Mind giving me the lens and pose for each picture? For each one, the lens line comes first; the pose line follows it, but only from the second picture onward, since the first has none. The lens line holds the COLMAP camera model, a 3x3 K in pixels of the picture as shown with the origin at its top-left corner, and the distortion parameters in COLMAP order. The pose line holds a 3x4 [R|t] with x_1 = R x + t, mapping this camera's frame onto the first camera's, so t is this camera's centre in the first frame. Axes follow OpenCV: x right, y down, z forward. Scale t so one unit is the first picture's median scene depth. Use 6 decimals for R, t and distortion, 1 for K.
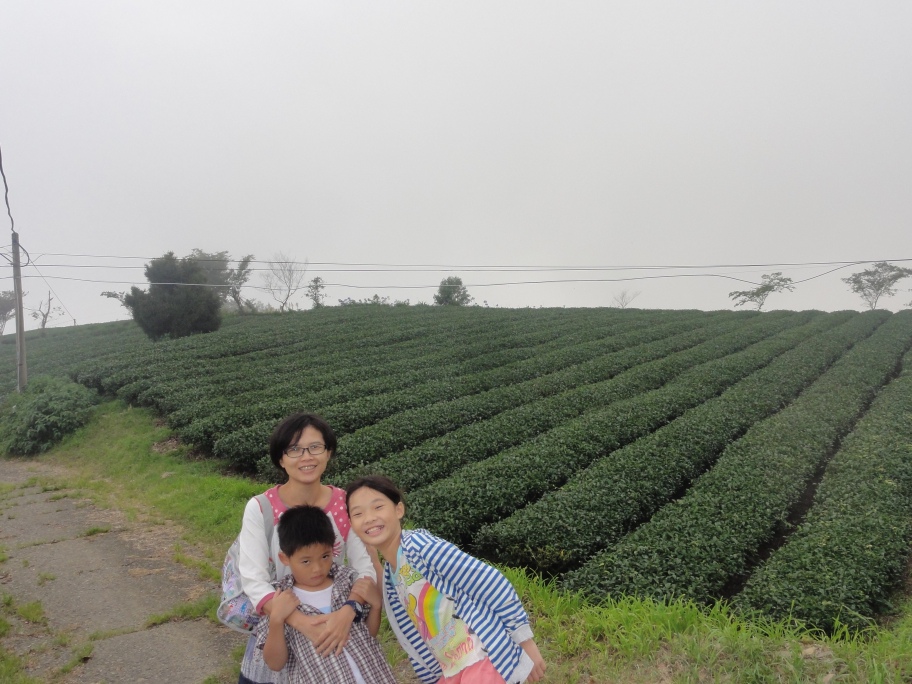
lens RADIAL K [[820.0, 0, 456.0], [0, 820.0, 342.0], [0, 0, 1]] dist [-0.019935, -0.003698]
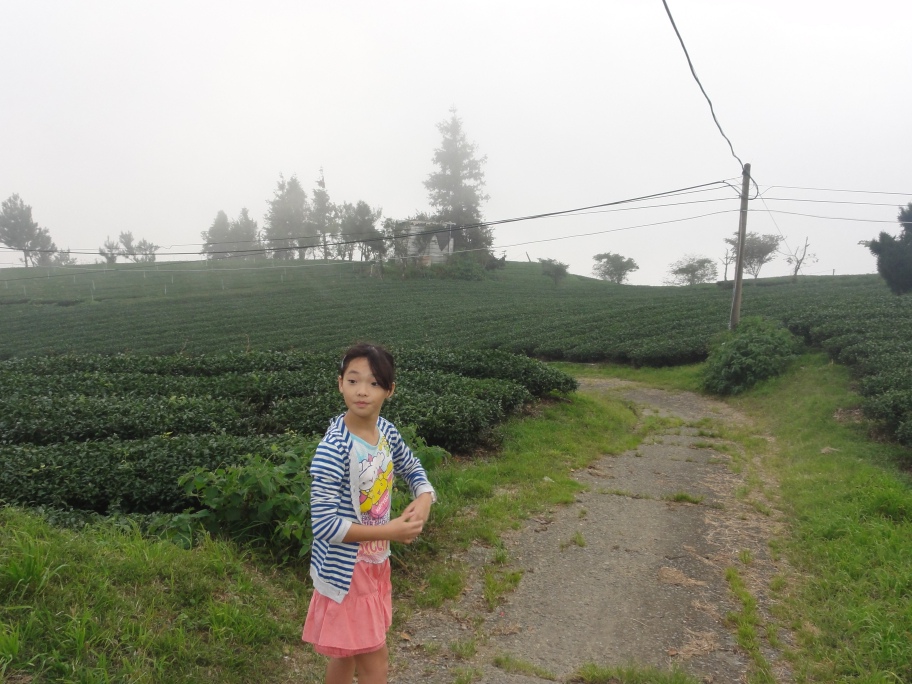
lens RADIAL K [[820.0, 0, 456.0], [0, 820.0, 342.0], [0, 0, 1]] dist [-0.019935, -0.003698]
pose [[0.631645, 0.146049, -0.761376, 0.002492], [-0.102919, 0.989199, 0.104369, 0.008965], [0.768396, 0.012436, 0.639854, 0.142810]]
